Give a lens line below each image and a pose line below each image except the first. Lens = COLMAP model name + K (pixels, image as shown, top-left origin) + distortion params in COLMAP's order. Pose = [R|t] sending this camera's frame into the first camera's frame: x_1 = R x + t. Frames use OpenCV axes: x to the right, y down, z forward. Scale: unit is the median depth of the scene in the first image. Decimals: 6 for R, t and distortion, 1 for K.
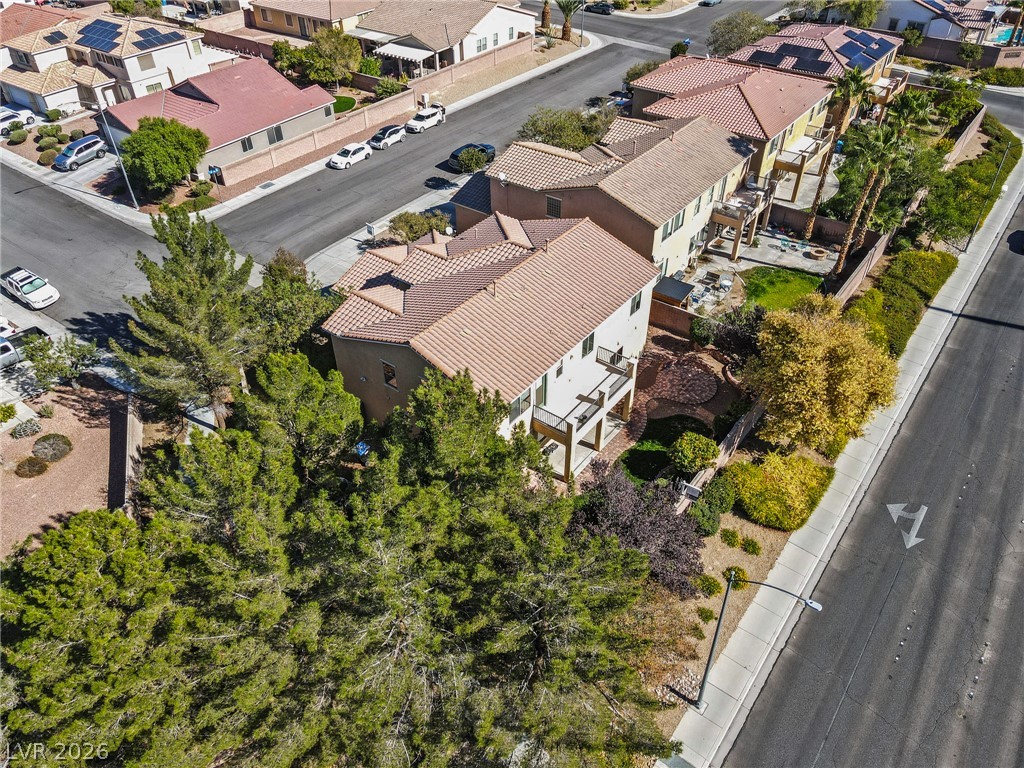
lens RADIAL K [[761.1, 0, 515.6], [0, 761.1, 382.0], [0, 0, 1]] dist [0.007117, 0.008197]
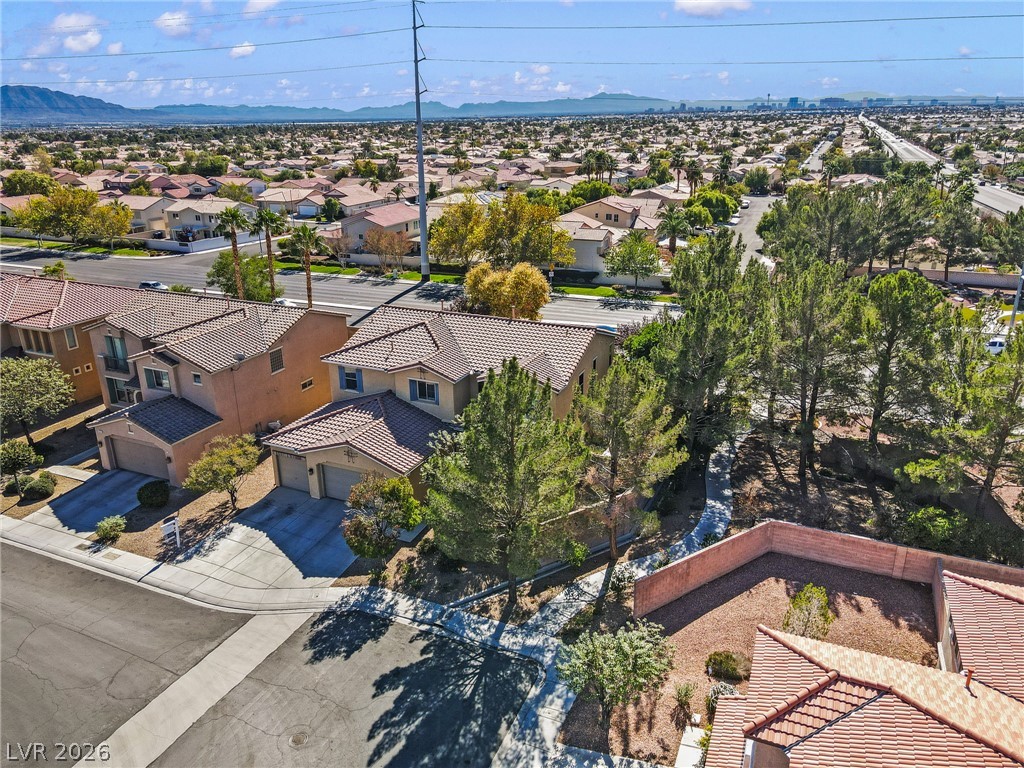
lens RADIAL K [[753.9, 0, 512.0], [0, 753.9, 384.0], [0, 0, 1]] dist [0.015801, 0.000611]
pose [[-0.220815, -0.318960, 0.921686, -1.026052], [0.620754, 0.682933, 0.385055, -0.449006], [-0.752267, 0.657166, 0.047193, 0.860760]]
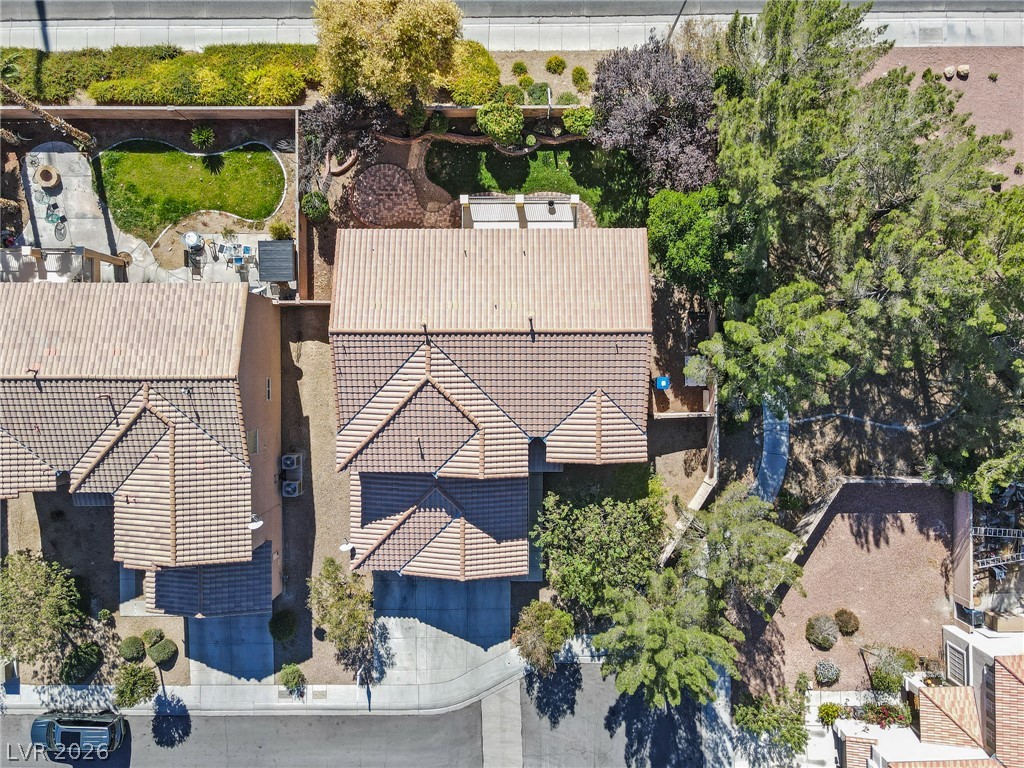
lens RADIAL K [[761.1, 0, 515.6], [0, 761.1, 382.0], [0, 0, 1]] dist [0.007117, 0.008197]
pose [[-0.600166, -0.799875, 0.001041, -0.065855], [0.513977, -0.384652, 0.766727, -0.740236], [-0.612885, 0.460698, 0.641973, 0.383189]]
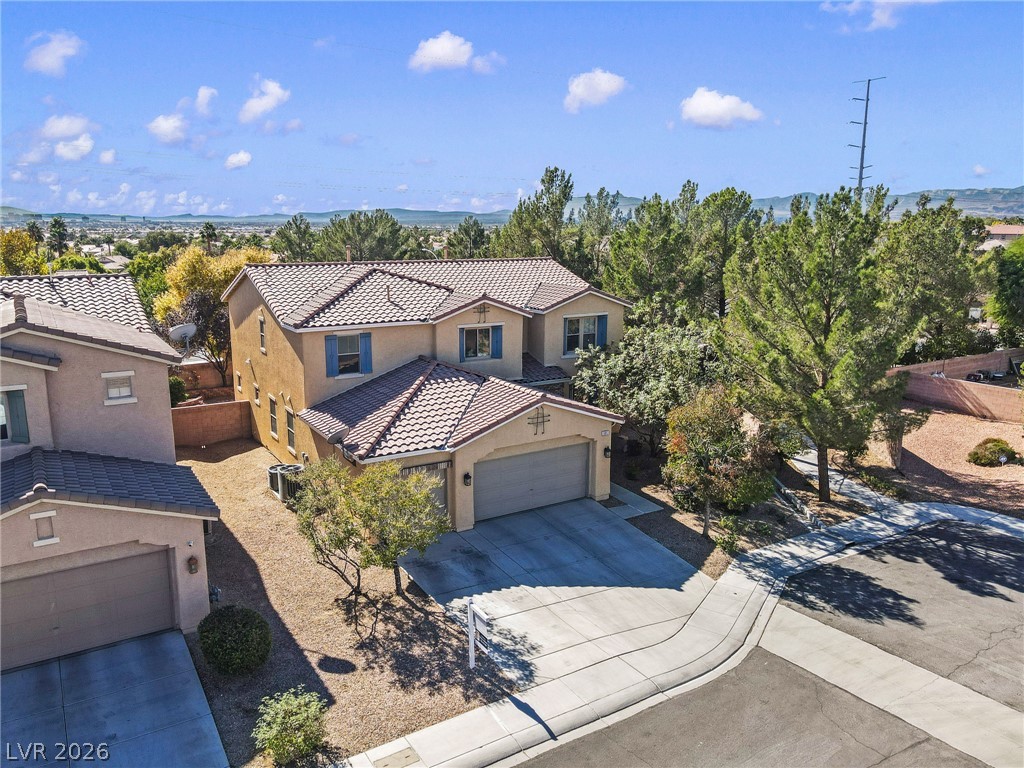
lens RADIAL K [[761.1, 0, 515.6], [0, 761.1, 382.0], [0, 0, 1]] dist [0.007117, 0.008197]
pose [[-0.935159, -0.063222, 0.348542, -0.378181], [0.227819, 0.646110, 0.728451, -0.590227], [-0.271251, 0.760621, -0.589812, 1.400166]]
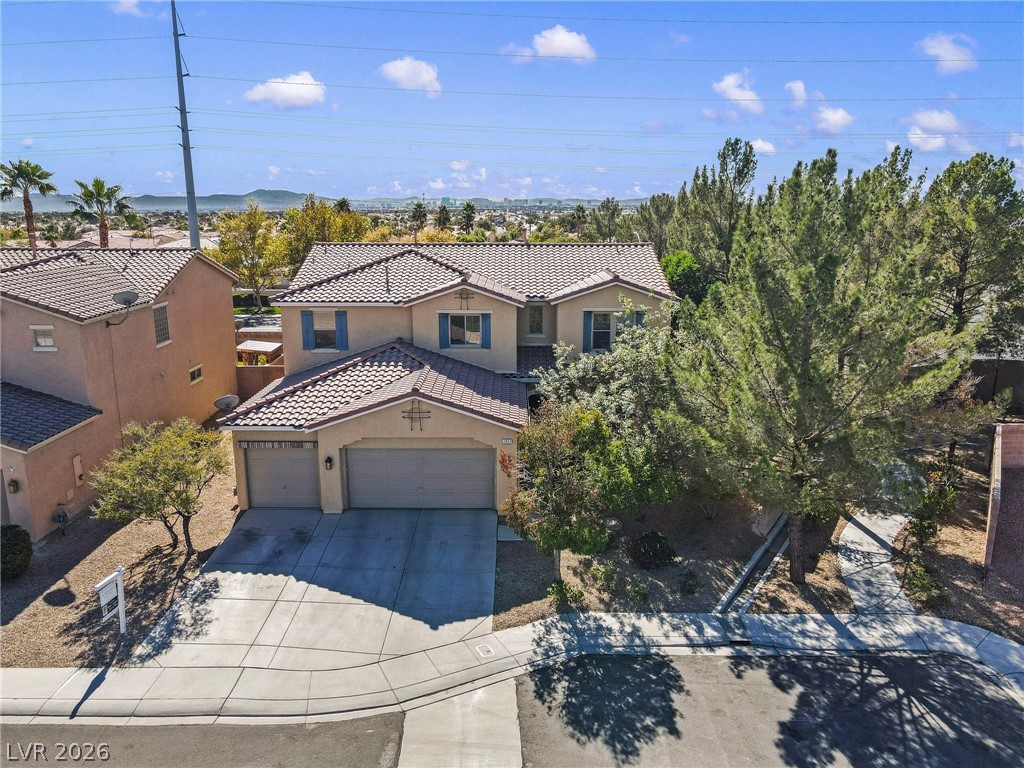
lens RADIAL K [[761.1, 0, 515.6], [0, 761.1, 382.0], [0, 0, 1]] dist [0.007117, 0.008197]
pose [[-0.604809, -0.167312, 0.778596, -0.638841], [0.504411, 0.676082, 0.537106, -0.428037], [-0.616260, 0.717579, -0.324506, 1.204262]]
